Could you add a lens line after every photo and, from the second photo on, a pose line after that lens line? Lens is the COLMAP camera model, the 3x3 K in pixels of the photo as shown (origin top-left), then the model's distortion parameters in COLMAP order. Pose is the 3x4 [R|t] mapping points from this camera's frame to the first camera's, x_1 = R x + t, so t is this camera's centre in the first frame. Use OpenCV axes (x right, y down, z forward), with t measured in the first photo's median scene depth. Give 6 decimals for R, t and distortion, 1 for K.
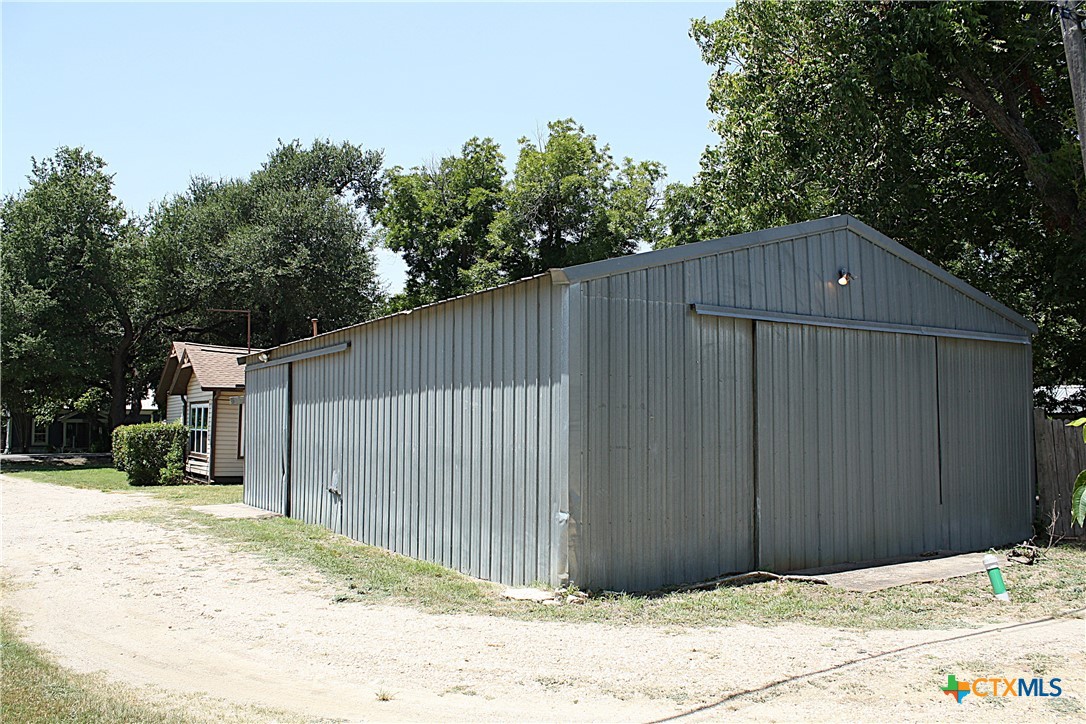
lens RADIAL K [[1039.5, 0, 543.0], [0, 1039.5, 362.0], [0, 0, 1]] dist [-0.138575, 0.011219]
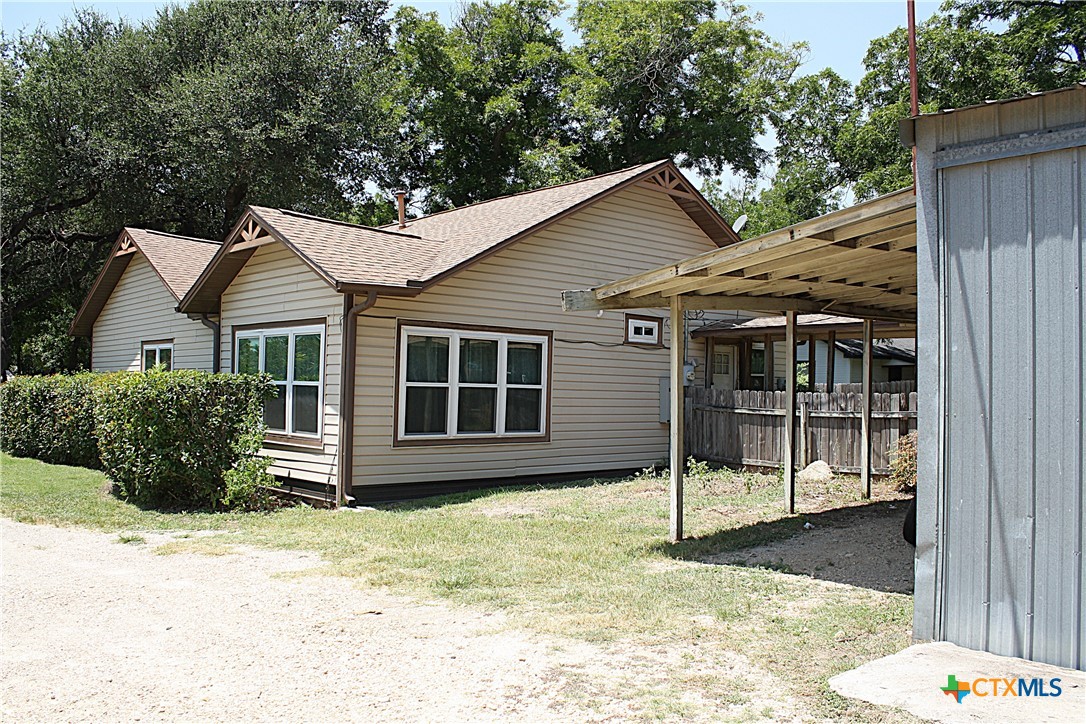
lens RADIAL K [[1039.5, 0, 543.0], [0, 1039.5, 362.0], [0, 0, 1]] dist [-0.138575, 0.011219]
pose [[0.977777, 0.011160, 0.209352, -0.277846], [-0.016879, 0.999531, 0.025553, 0.037400], [-0.208969, -0.028519, 0.977506, 0.454881]]
